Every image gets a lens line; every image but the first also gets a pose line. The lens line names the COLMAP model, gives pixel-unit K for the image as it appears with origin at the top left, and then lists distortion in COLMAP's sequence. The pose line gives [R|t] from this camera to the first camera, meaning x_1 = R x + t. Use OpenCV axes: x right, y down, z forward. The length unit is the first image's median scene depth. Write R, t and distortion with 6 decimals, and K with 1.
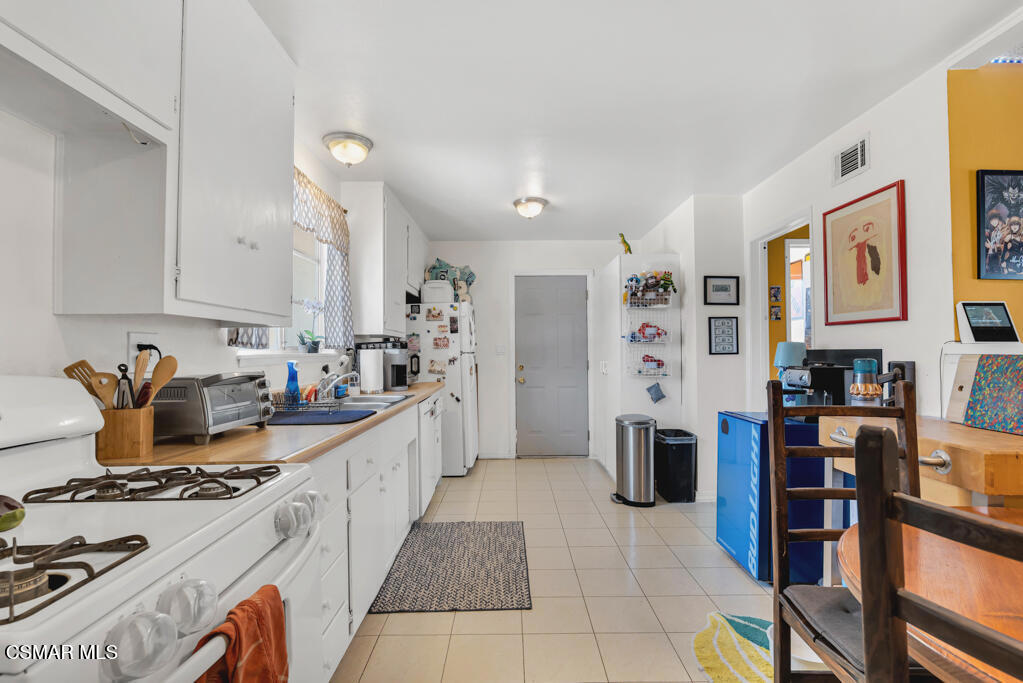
lens RADIAL K [[484.6, 0, 513.5], [0, 484.6, 342.3], [0, 0, 1]] dist [-0.016815, 0.003982]
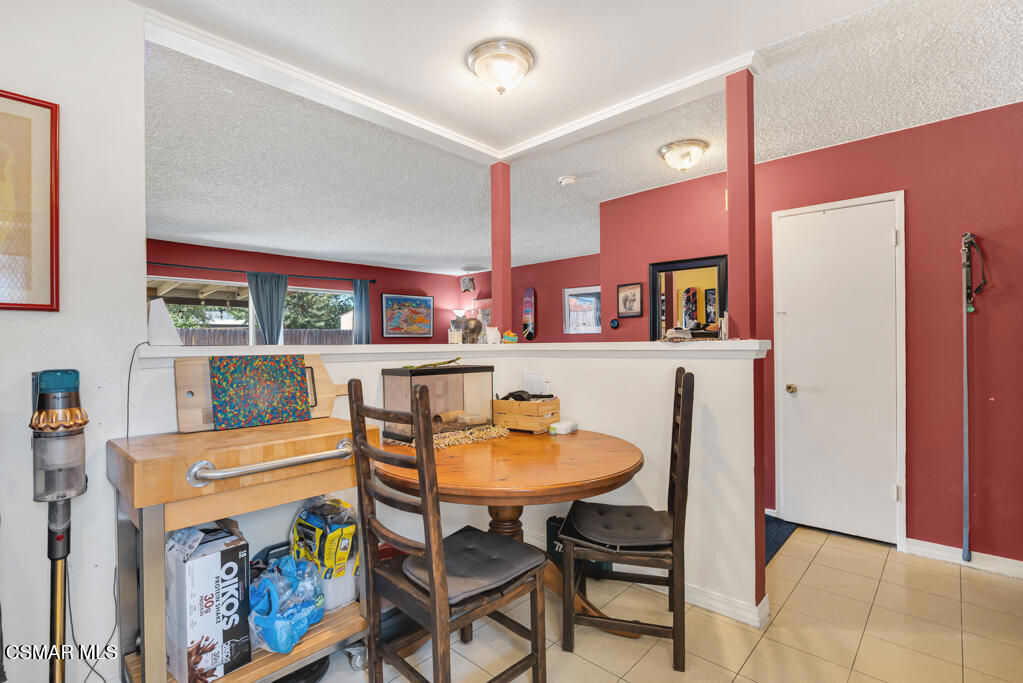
lens RADIAL K [[484.6, 0, 509.6], [0, 484.6, 342.6], [0, 0, 1]] dist [-0.016815, 0.003982]
pose [[-0.730767, 0.017004, 0.682415, -0.066493], [0.007255, 0.999827, -0.017144, 0.008492], [-0.682588, -0.007578, -0.730764, 0.603633]]
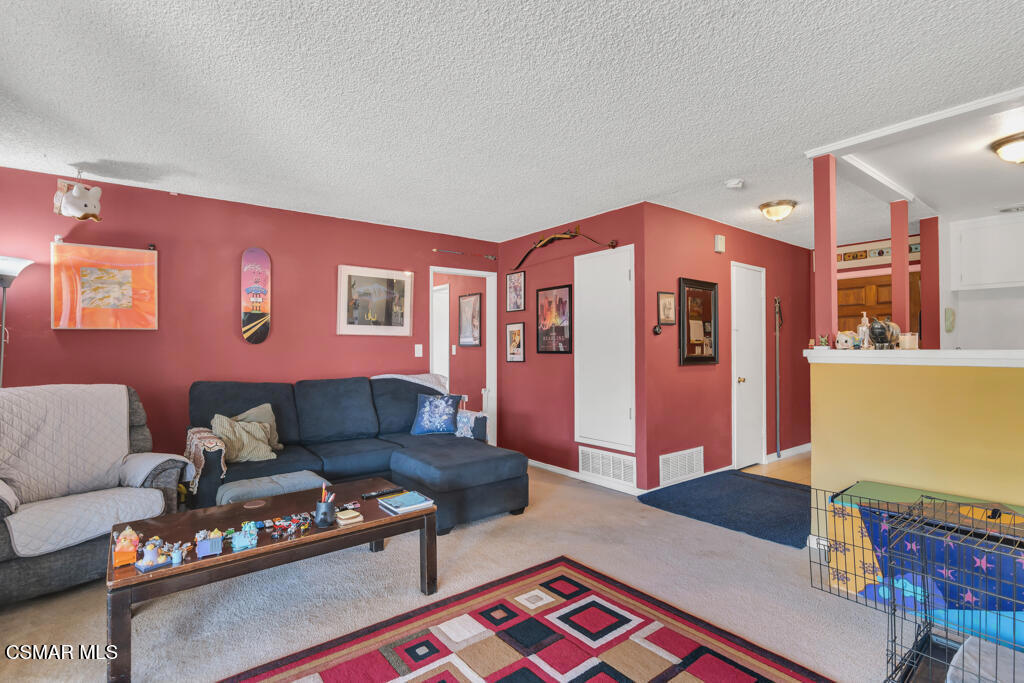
lens RADIAL K [[485.0, 0, 511.7], [0, 485.0, 340.6], [0, 0, 1]] dist [-0.016815, 0.003982]
pose [[-0.791806, 0.000331, -0.610773, 1.337453], [0.014624, 0.999723, -0.018417, -0.011034], [0.610598, -0.023514, -0.791592, 0.316608]]
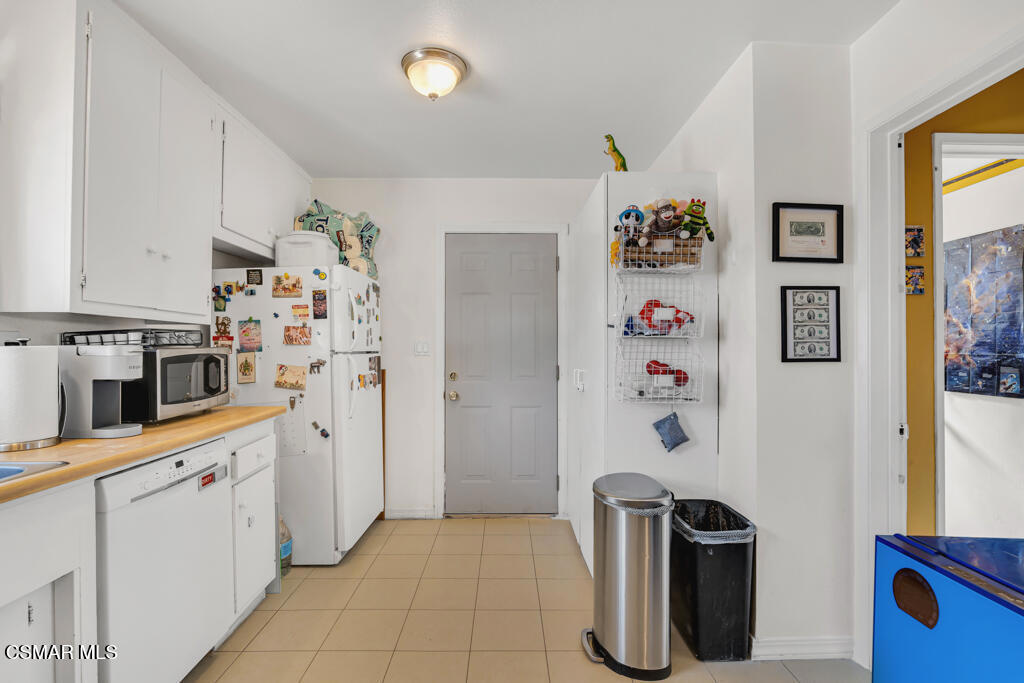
lens RADIAL K [[485.0, 0, 512.3], [0, 485.0, 343.9], [0, 0, 1]] dist [-0.016815, 0.003982]
pose [[0.999932, 0.008350, 0.008097, 0.121023], [-0.008422, 0.999924, 0.008991, 0.004884], [-0.008021, -0.009058, 0.999927, 0.495293]]
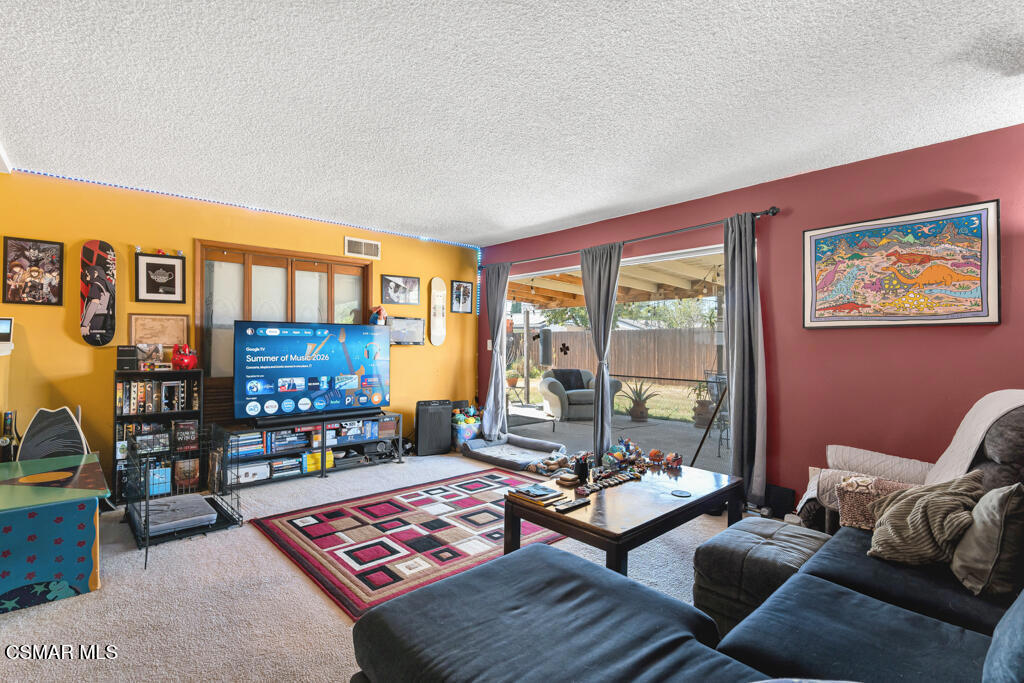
lens RADIAL K [[485.0, 0, 508.1], [0, 485.0, 341.4], [0, 0, 1]] dist [-0.016815, 0.003982]
pose [[0.747116, 0.011466, 0.664595, 0.614651], [-0.016236, 0.999868, 0.001002, -0.016404], [-0.664495, -0.011539, 0.747203, -0.710166]]
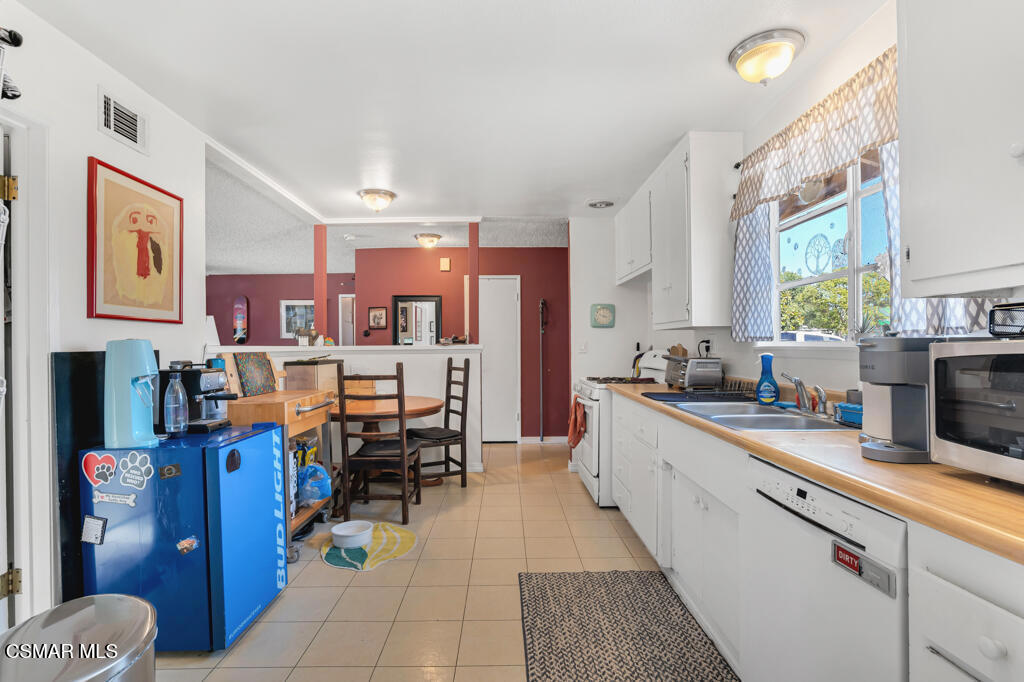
lens RADIAL K [[485.0, 0, 515.1], [0, 485.0, 344.6], [0, 0, 1]] dist [-0.016815, 0.003982]
pose [[-0.999756, 0.015620, -0.015606, 0.031345], [0.015852, 0.999764, -0.014875, 0.017936], [0.015370, -0.015119, -0.999768, 1.222012]]
